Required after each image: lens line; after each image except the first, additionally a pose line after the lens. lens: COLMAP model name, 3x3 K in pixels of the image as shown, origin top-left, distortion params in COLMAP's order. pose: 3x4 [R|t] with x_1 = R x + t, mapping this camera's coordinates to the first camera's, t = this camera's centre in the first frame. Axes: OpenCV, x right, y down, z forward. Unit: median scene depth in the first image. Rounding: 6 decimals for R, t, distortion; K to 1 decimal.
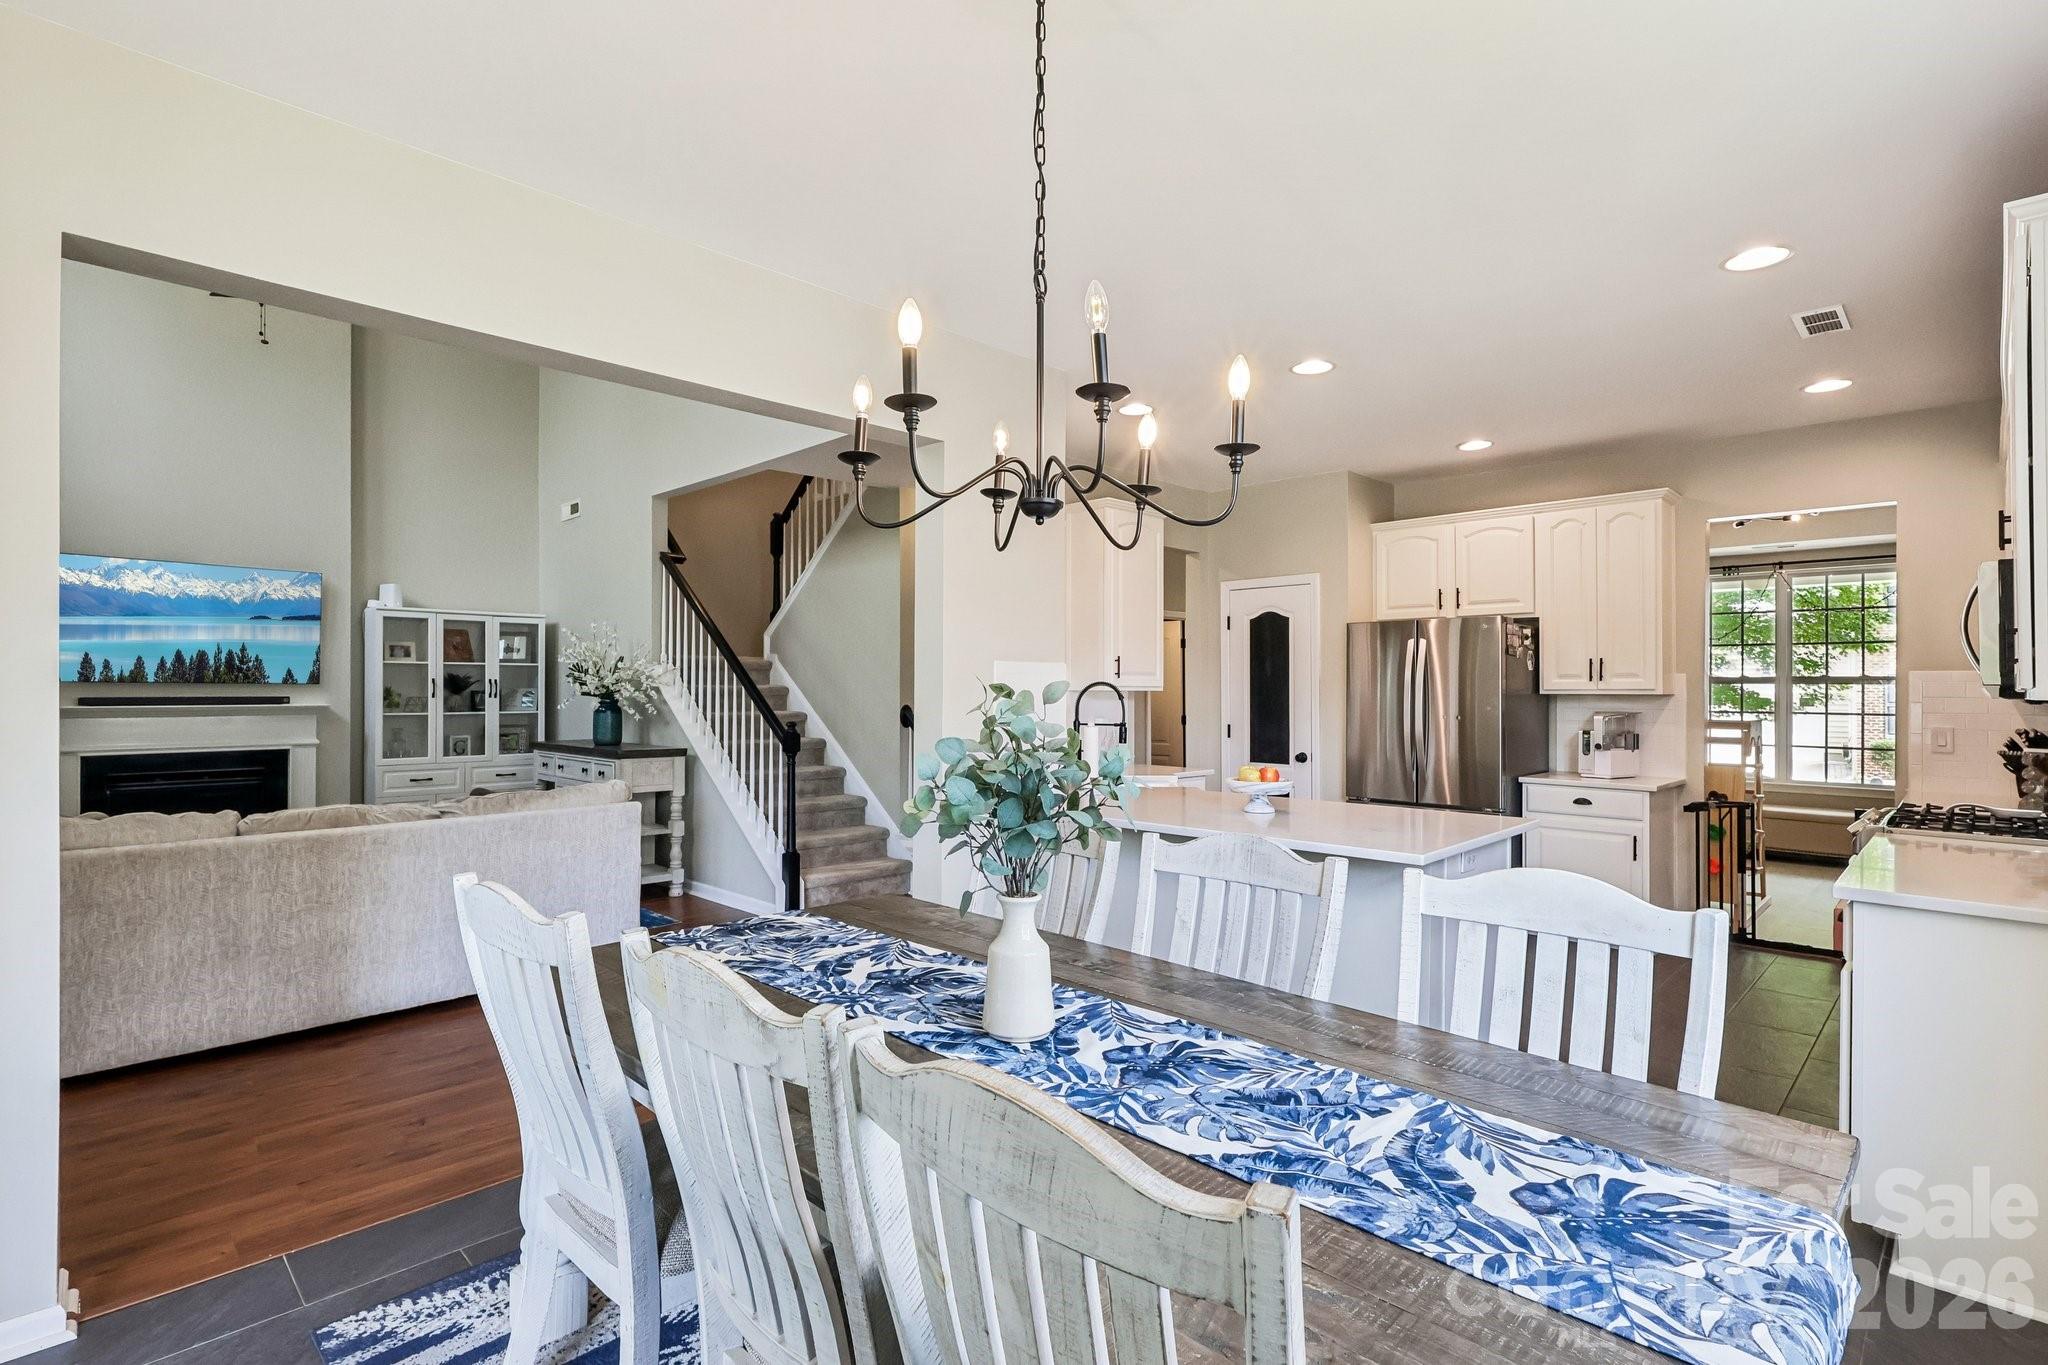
lens RADIAL K [[964.4, 0, 1028.1], [0, 964.4, 677.2], [0, 0, 1]] dist [0.003202, 0.000924]
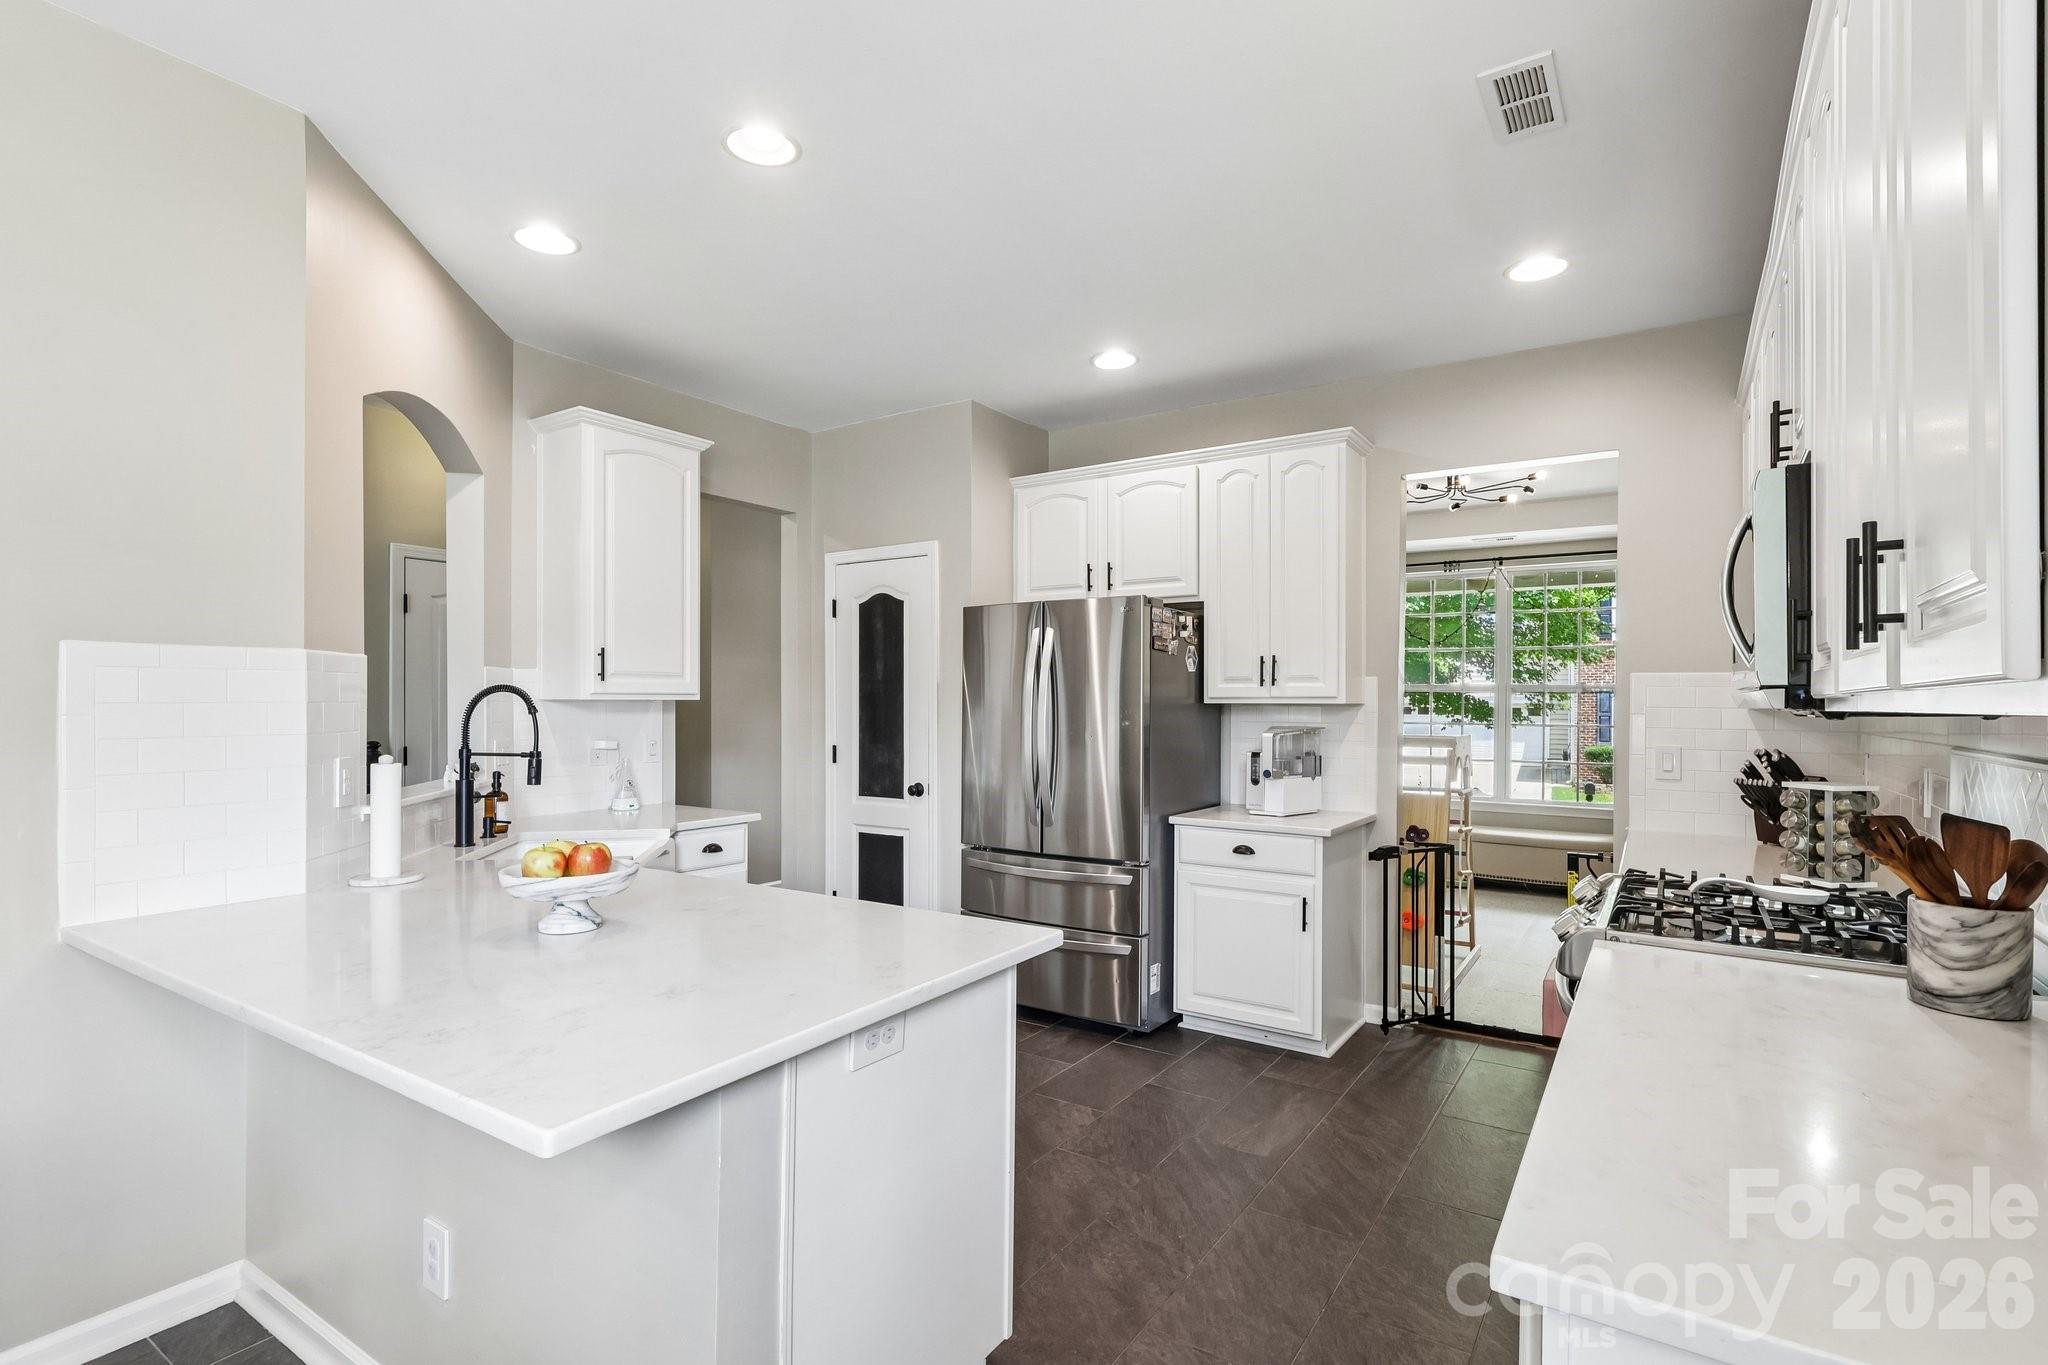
lens RADIAL K [[974.2, 0, 1025.3], [0, 974.2, 695.8], [0, 0, 1]] dist [0.004212, 0.000759]
pose [[0.981291, -0.000076, 0.192532, 0.252317], [-0.001585, 0.999963, 0.008475, 0.005288], [-0.192525, -0.008621, 0.981254, 0.287916]]
